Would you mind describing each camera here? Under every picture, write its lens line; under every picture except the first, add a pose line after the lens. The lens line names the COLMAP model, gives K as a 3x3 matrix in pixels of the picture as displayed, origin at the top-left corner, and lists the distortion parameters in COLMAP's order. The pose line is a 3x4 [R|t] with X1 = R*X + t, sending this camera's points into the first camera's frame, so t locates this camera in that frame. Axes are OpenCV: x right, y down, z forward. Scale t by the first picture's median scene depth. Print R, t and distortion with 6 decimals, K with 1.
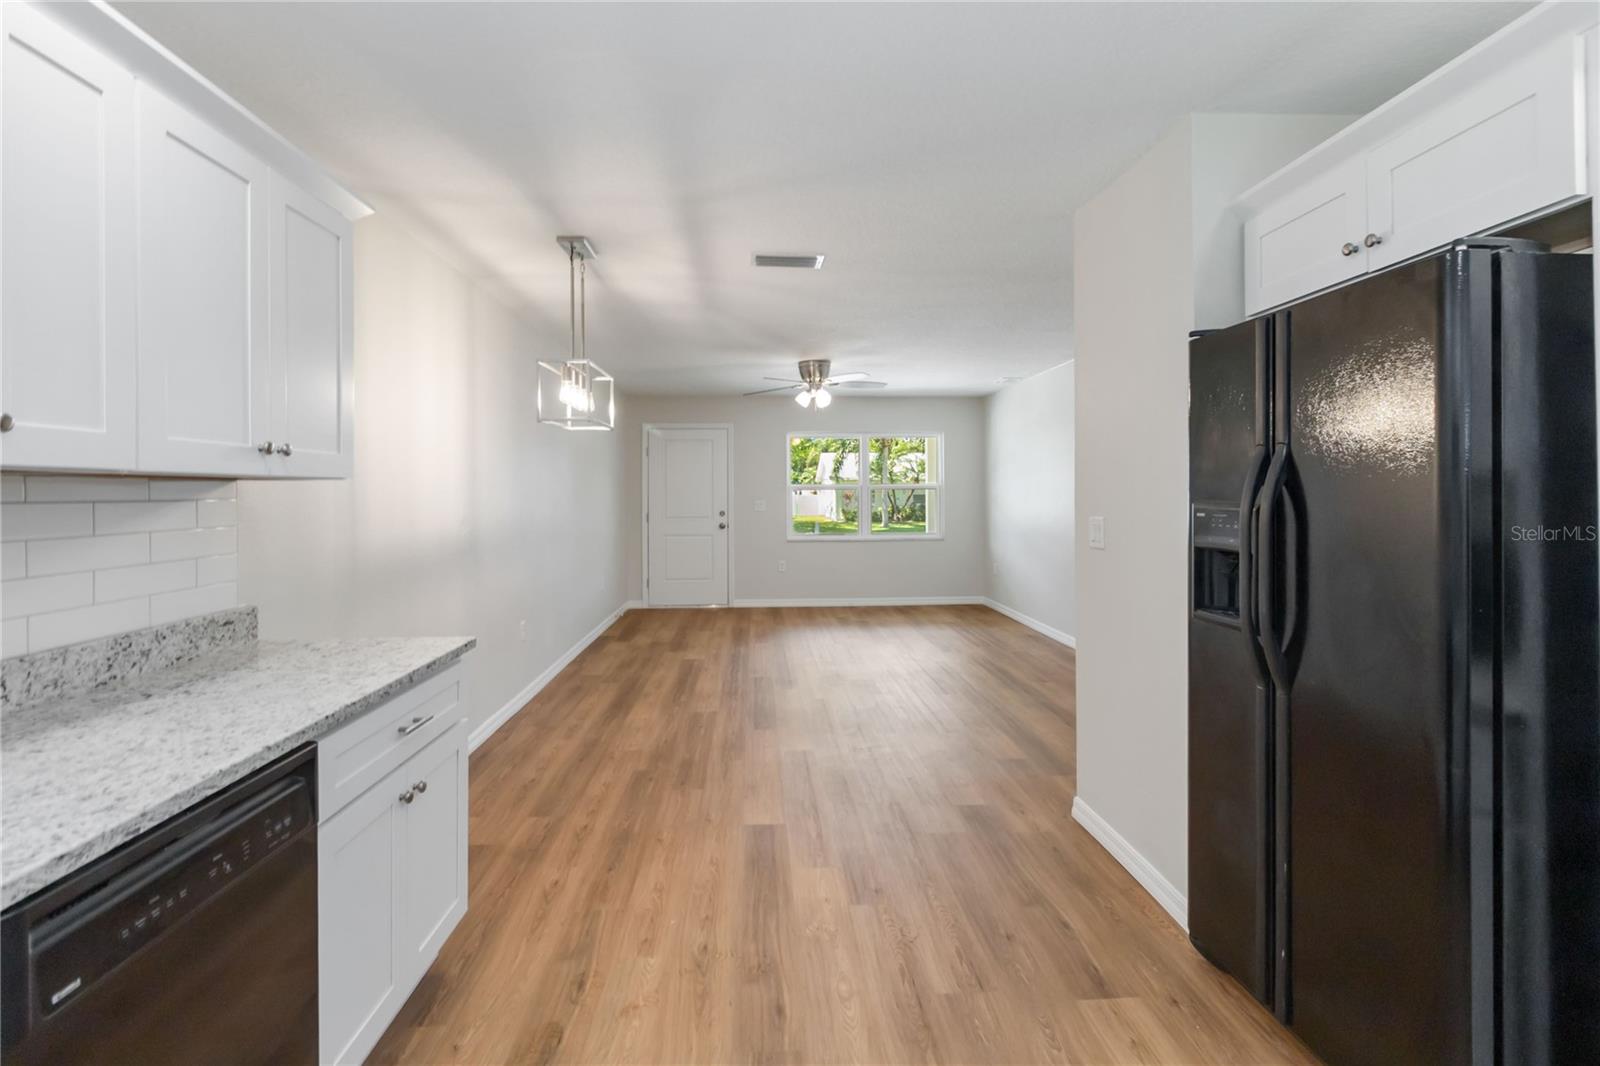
lens RADIAL K [[745.9, 0, 797.8], [0, 745.9, 501.3], [0, 0, 1]] dist [-0.000450, 0.000225]
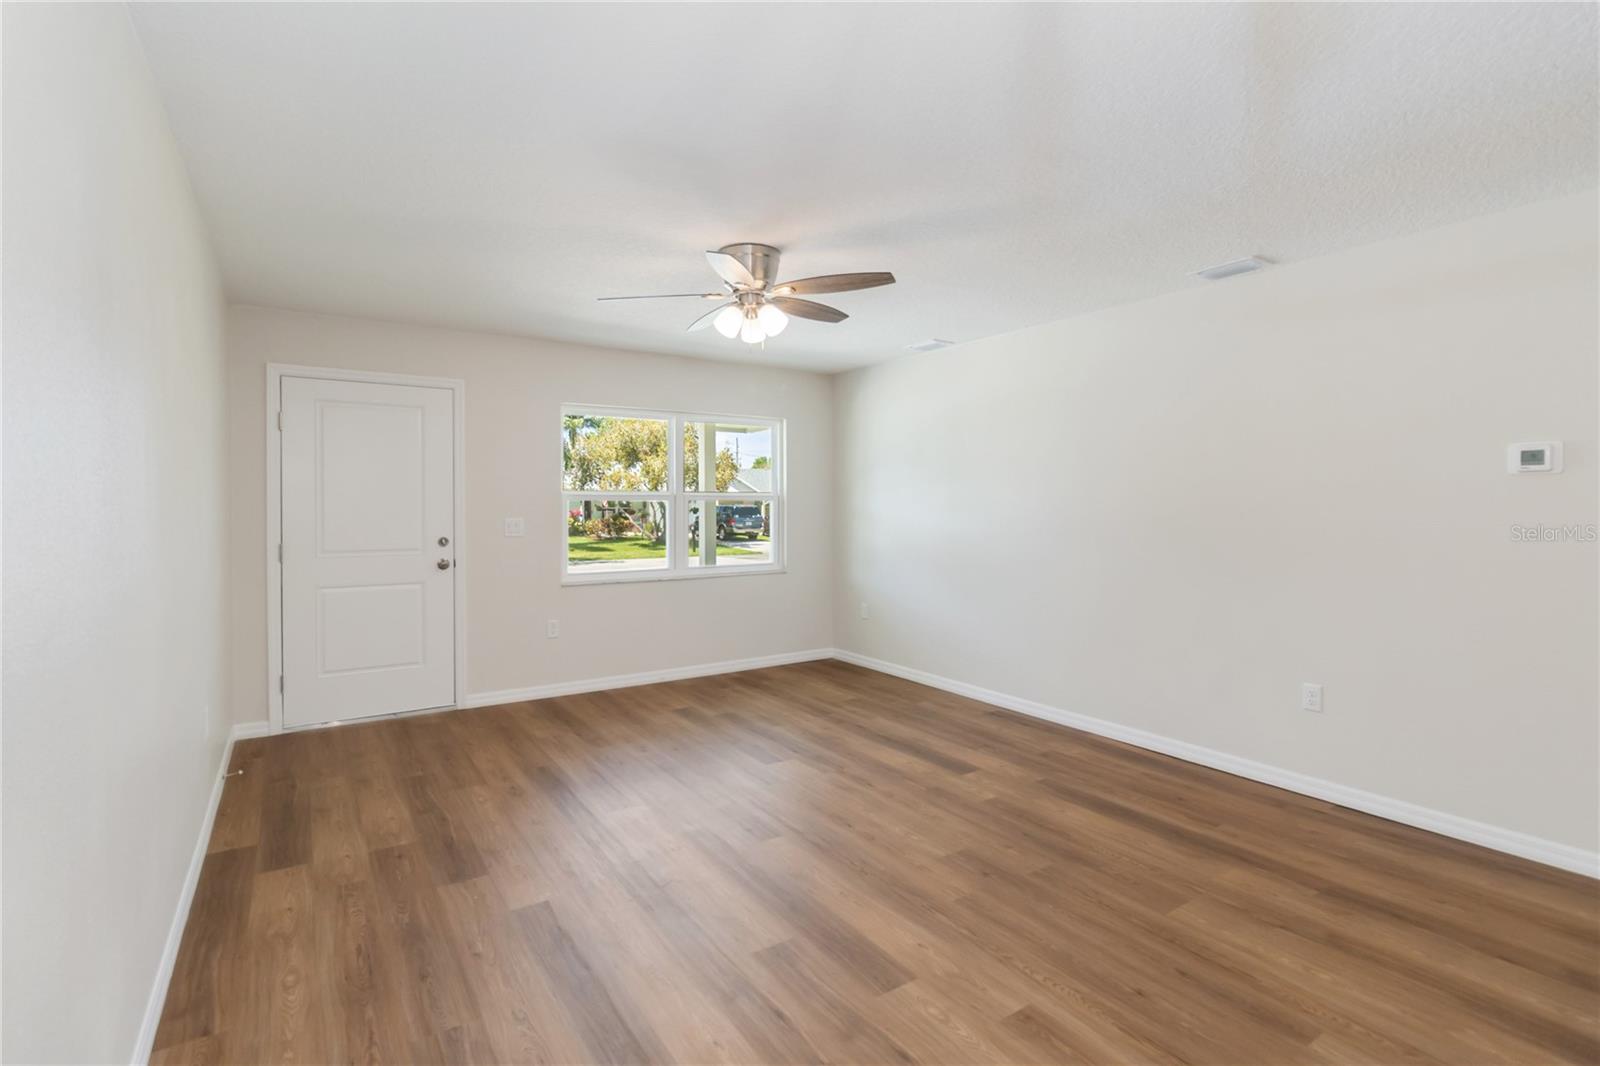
lens RADIAL K [[745.9, 0, 797.8], [0, 745.9, 501.3], [0, 0, 1]] dist [-0.000450, 0.000225]
pose [[0.862931, 0.003802, 0.505308, -0.444925], [0.004374, 0.999878, -0.014992, -0.010105], [-0.505304, 0.015148, 0.862809, 1.117809]]
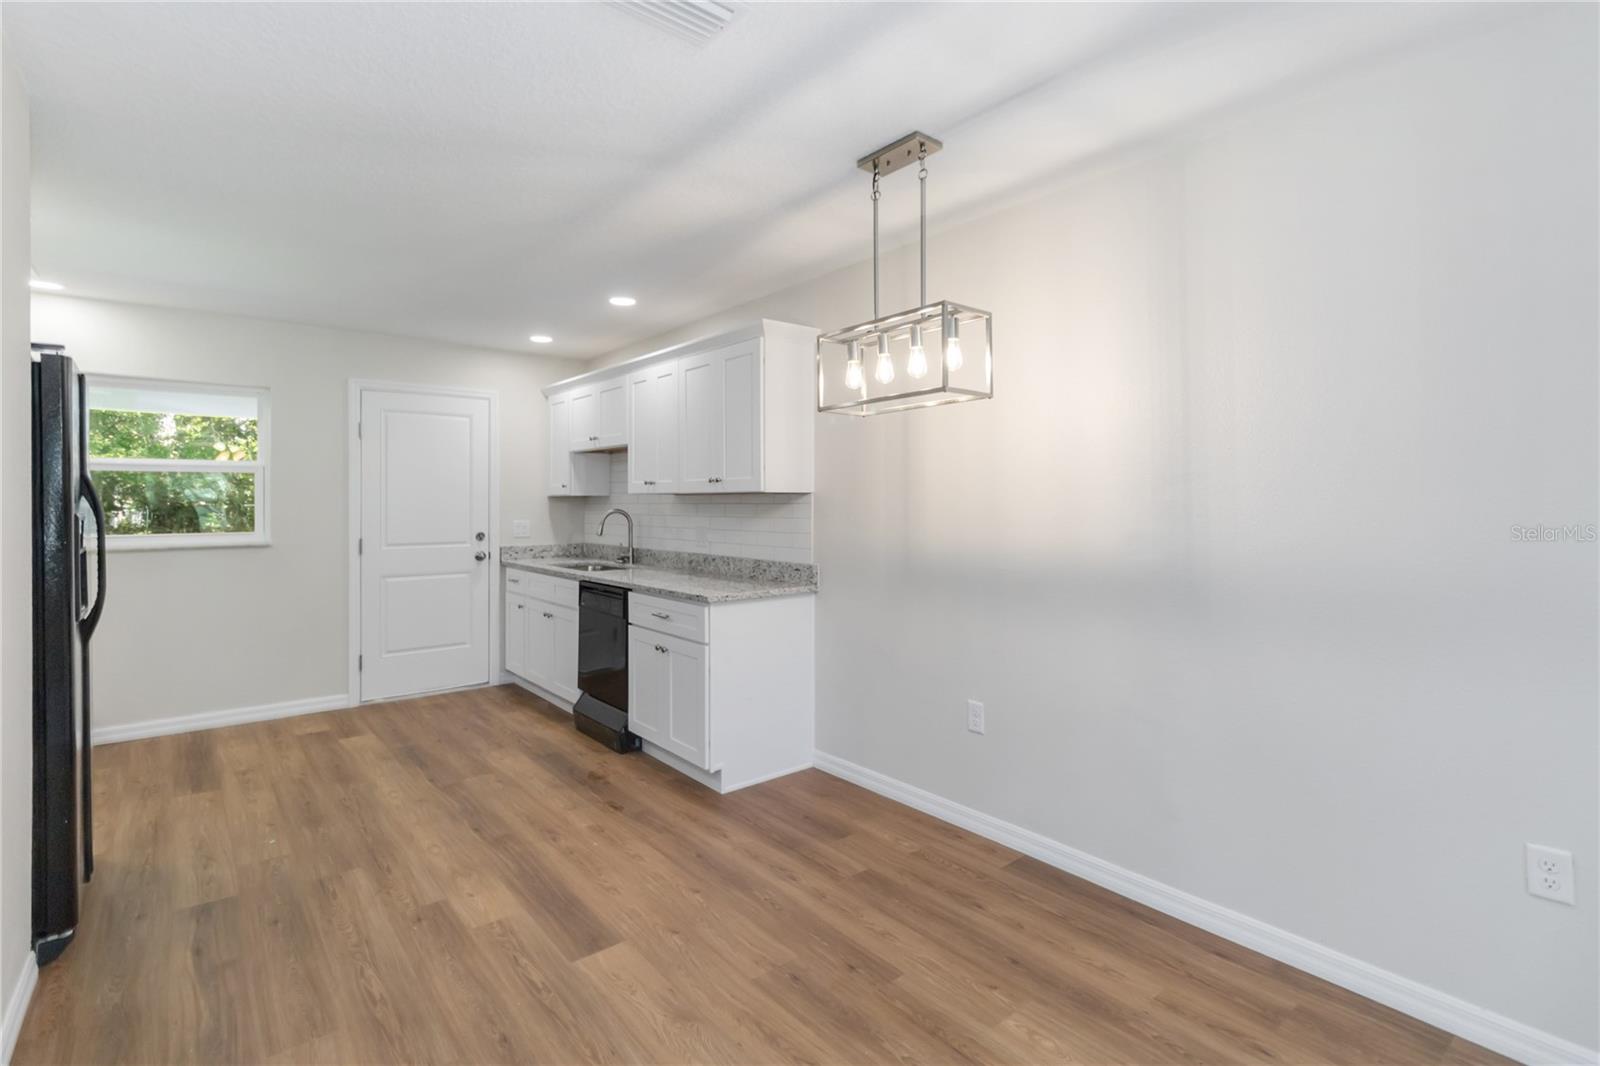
lens RADIAL K [[745.9, 0, 797.8], [0, 745.9, 501.3], [0, 0, 1]] dist [-0.000450, 0.000225]
pose [[-0.803899, 0.004809, -0.594747, 0.227758], [-0.001476, 0.999948, 0.010080, -0.017780], [0.594764, 0.008981, -0.803850, 1.664881]]
